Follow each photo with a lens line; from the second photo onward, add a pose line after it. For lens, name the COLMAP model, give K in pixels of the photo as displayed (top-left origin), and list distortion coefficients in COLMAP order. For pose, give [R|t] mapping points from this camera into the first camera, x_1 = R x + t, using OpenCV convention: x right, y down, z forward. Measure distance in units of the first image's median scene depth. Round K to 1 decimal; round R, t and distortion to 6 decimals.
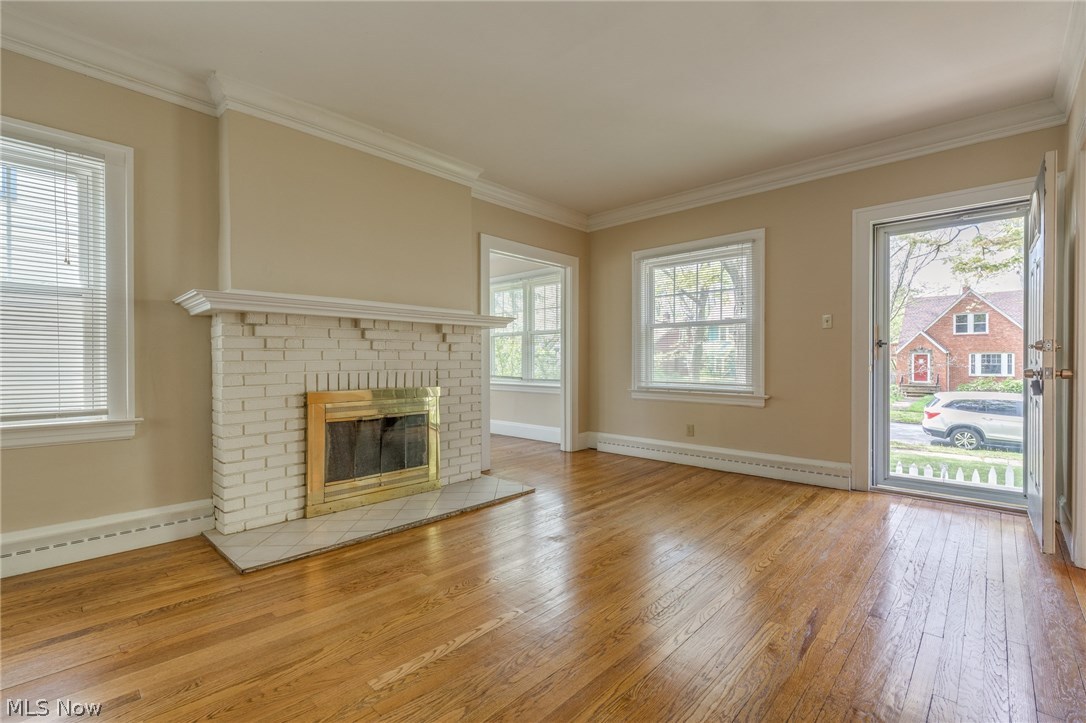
lens RADIAL K [[484.6, 0, 552.6], [0, 484.6, 361.1], [0, 0, 1]] dist [0.003900, -0.000158]
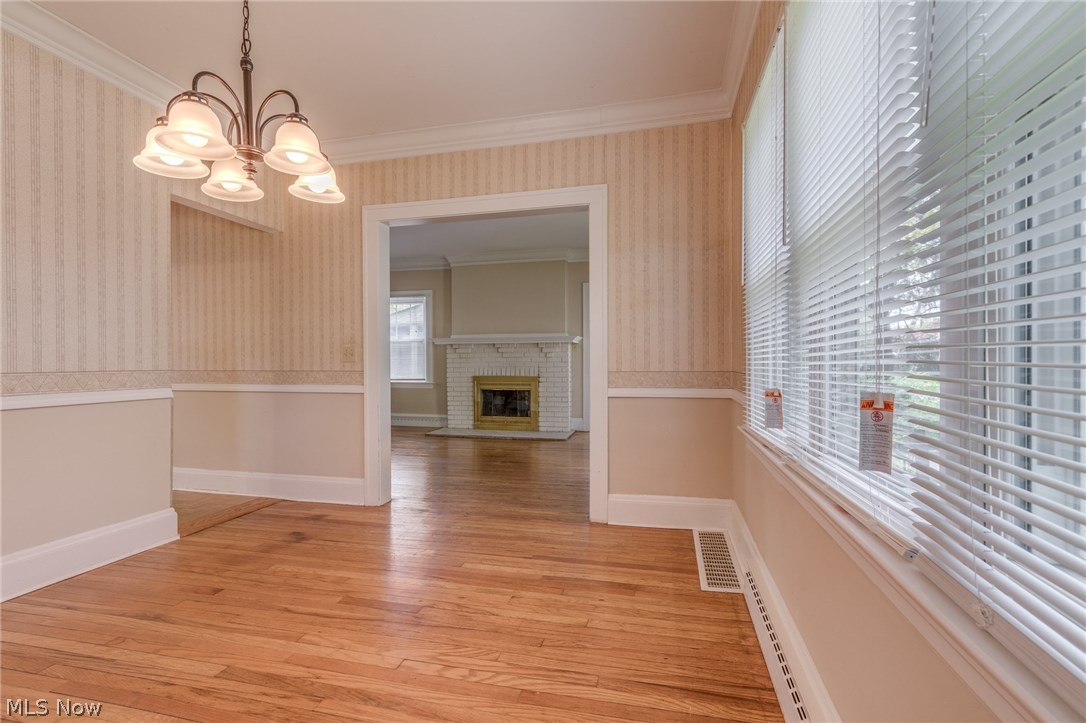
lens RADIAL K [[484.6, 0, 548.7], [0, 484.6, 361.1], [0, 0, 1]] dist [0.003900, -0.000158]
pose [[0.480847, -0.001574, -0.876803, 1.441706], [0.002352, 0.999997, -0.000506, -0.004998], [0.876801, -0.001819, 0.480849, 0.153085]]
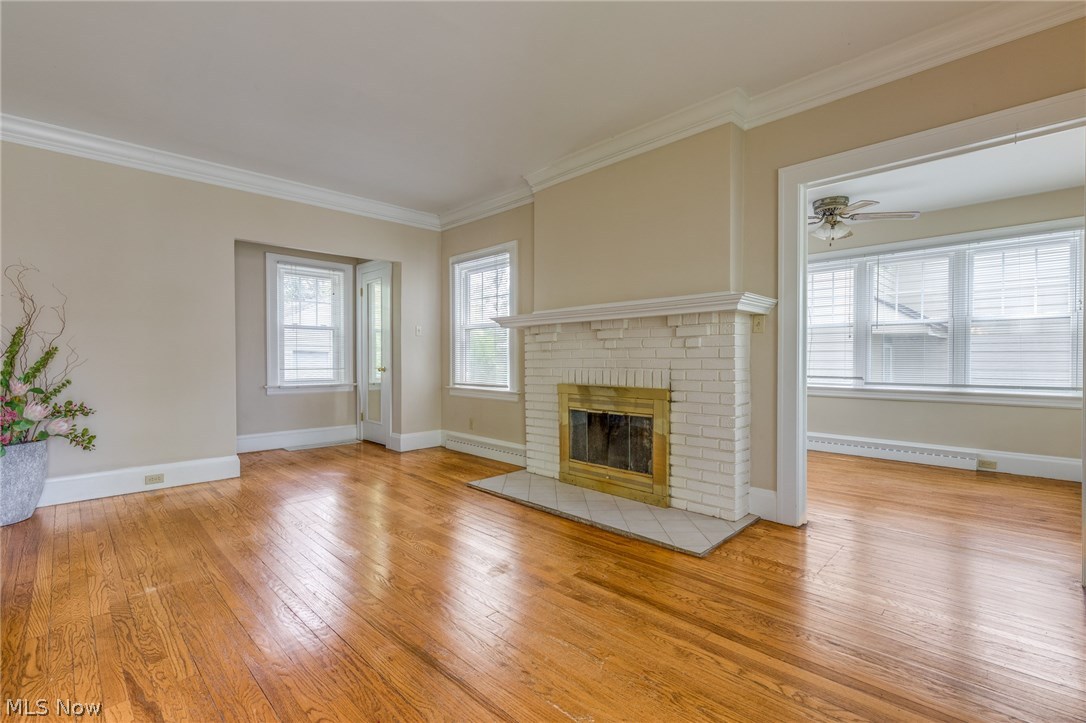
lens RADIAL K [[484.6, 0, 547.8], [0, 484.6, 361.8], [0, 0, 1]] dist [0.003900, -0.000158]
pose [[-0.040602, 0.005379, -0.999161, 0.646567], [-0.001612, 0.999984, 0.005449, -0.000068], [0.999174, 0.001832, -0.040593, 0.845948]]
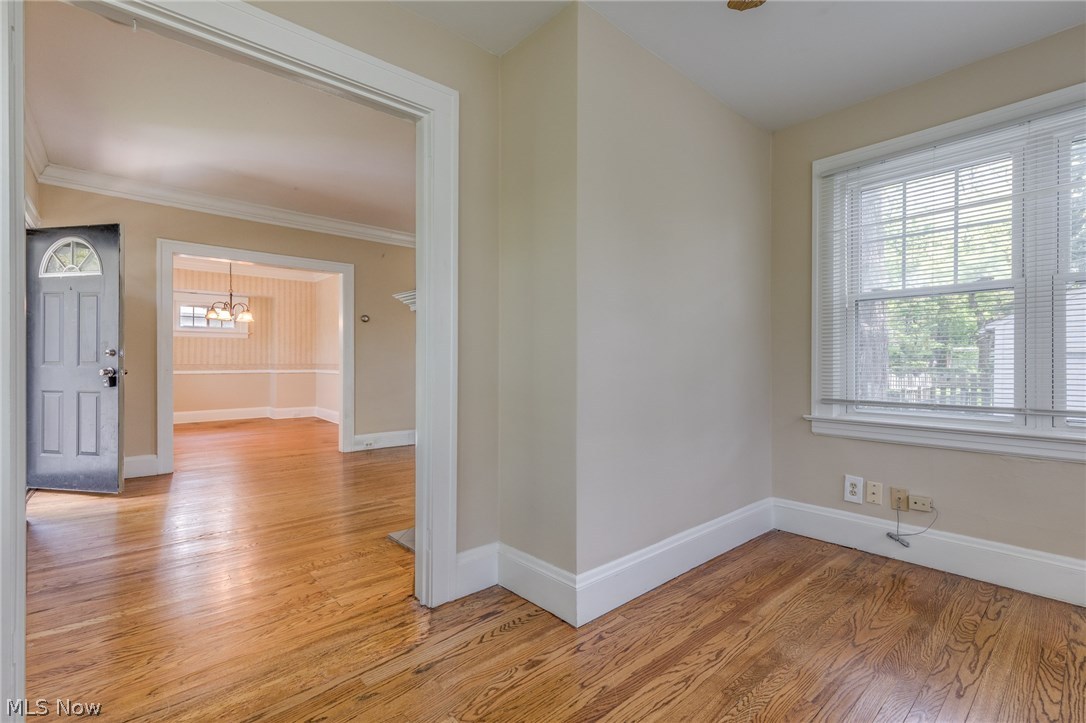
lens RADIAL K [[484.6, 0, 547.5], [0, 484.6, 361.2], [0, 0, 1]] dist [0.003900, -0.000158]
pose [[-0.994230, 0.000905, 0.107268, -0.342121], [0.000853, 0.999999, -0.000528, -0.004846], [-0.107268, -0.000433, -0.994230, 1.744873]]
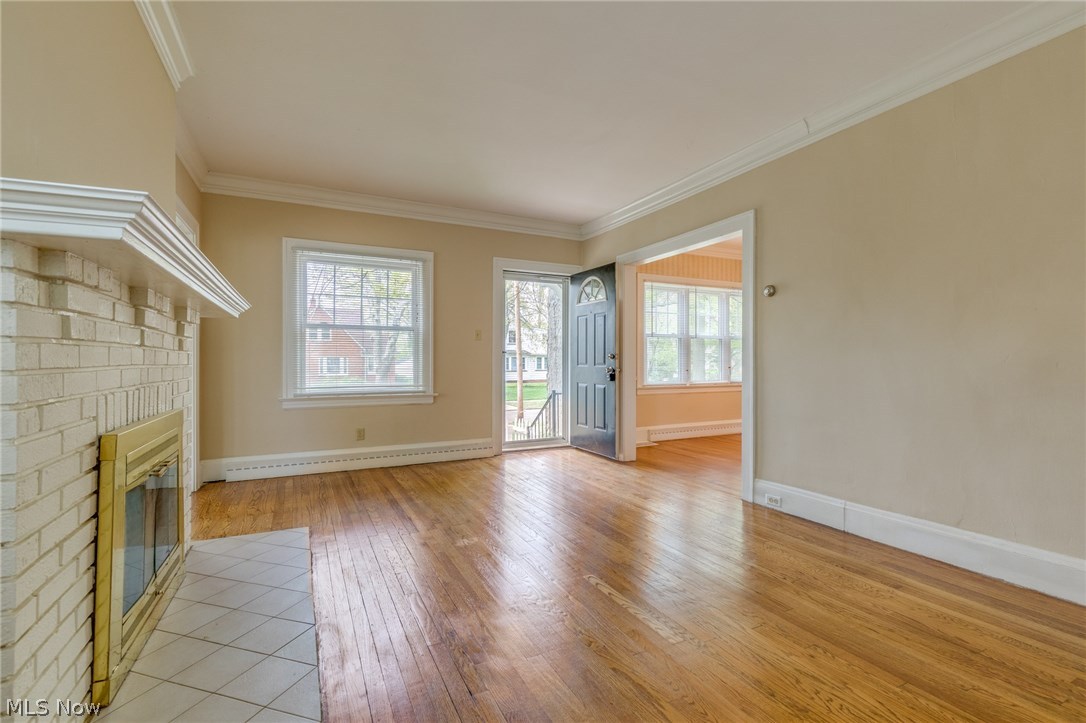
lens RADIAL K [[484.6, 0, 548.3], [0, 484.6, 367.1], [0, 0, 1]] dist [0.003900, -0.000158]
pose [[0.357741, -0.008761, 0.933780, -0.652332], [0.001962, 0.999961, 0.008630, -0.004221], [-0.933819, -0.001255, 0.357744, 0.360750]]
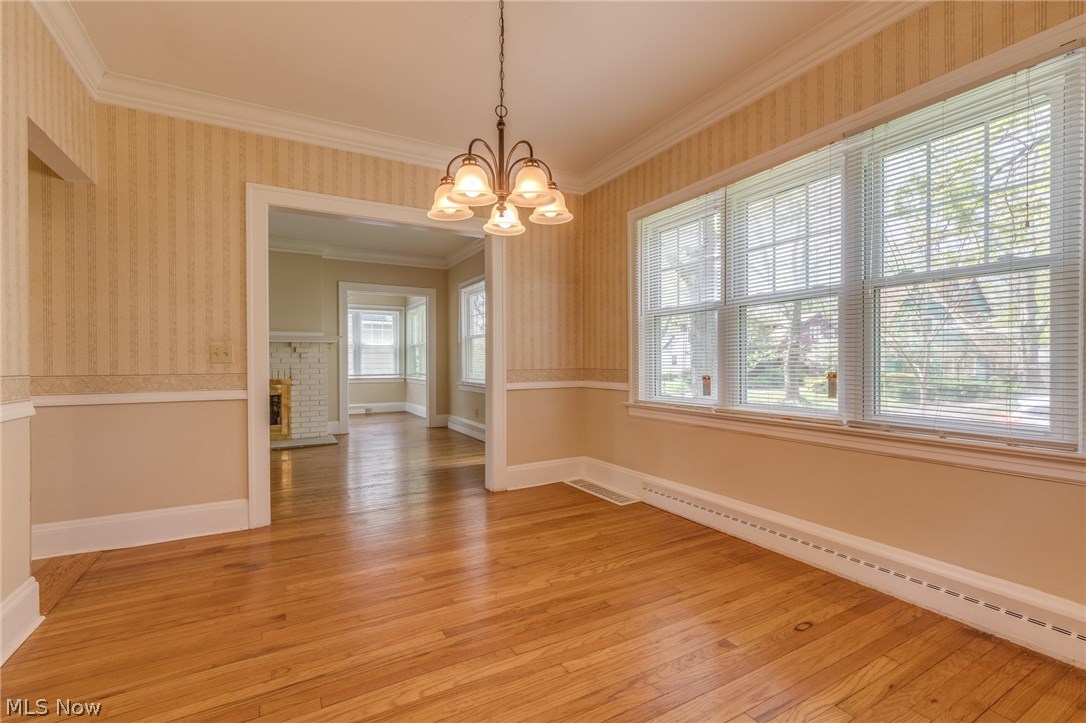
lens RADIAL K [[484.6, 0, 551.3], [0, 484.6, 360.9], [0, 0, 1]] dist [0.003900, -0.000158]
pose [[0.950811, -0.003445, -0.309753, 1.178397], [0.003279, 0.999994, -0.001056, -0.005570], [0.309755, -0.000011, 0.950816, -0.327950]]
